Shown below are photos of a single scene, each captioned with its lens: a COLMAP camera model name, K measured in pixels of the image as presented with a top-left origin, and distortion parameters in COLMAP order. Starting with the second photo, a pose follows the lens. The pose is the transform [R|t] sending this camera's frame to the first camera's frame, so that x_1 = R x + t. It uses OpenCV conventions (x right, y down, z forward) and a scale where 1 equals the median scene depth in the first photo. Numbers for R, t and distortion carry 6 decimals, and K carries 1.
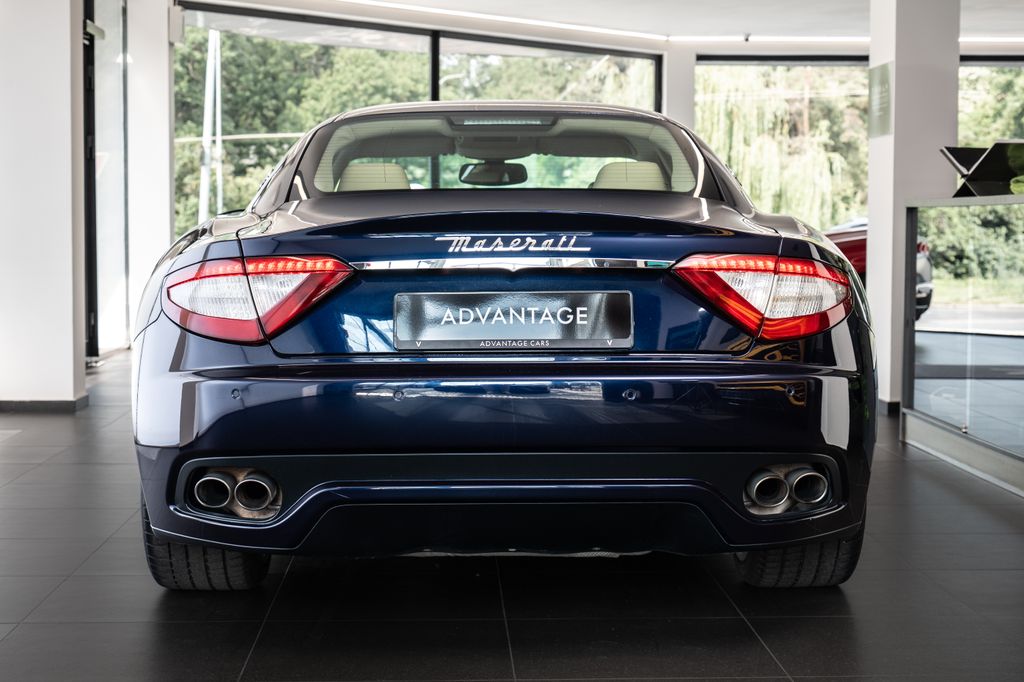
lens RADIAL K [[1851.6, 0, 512.1], [0, 1851.6, 340.0], [0, 0, 1]] dist [0.054502, 0.000000]
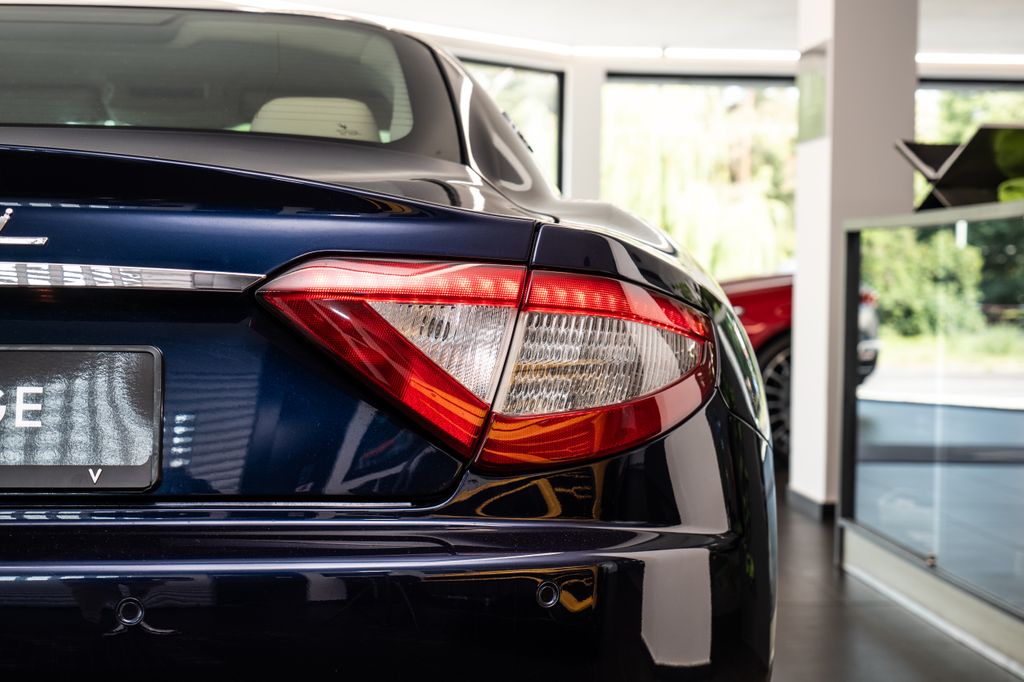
lens RADIAL K [[1851.6, 0, 512.2], [0, 1851.6, 342.5], [0, 0, 1]] dist [0.054502, 0.000000]
pose [[0.999562, 0.009604, 0.027976, 0.118456], [-0.008816, 0.999565, -0.028156, -0.015054], [-0.028234, 0.027897, 0.999212, 0.537413]]
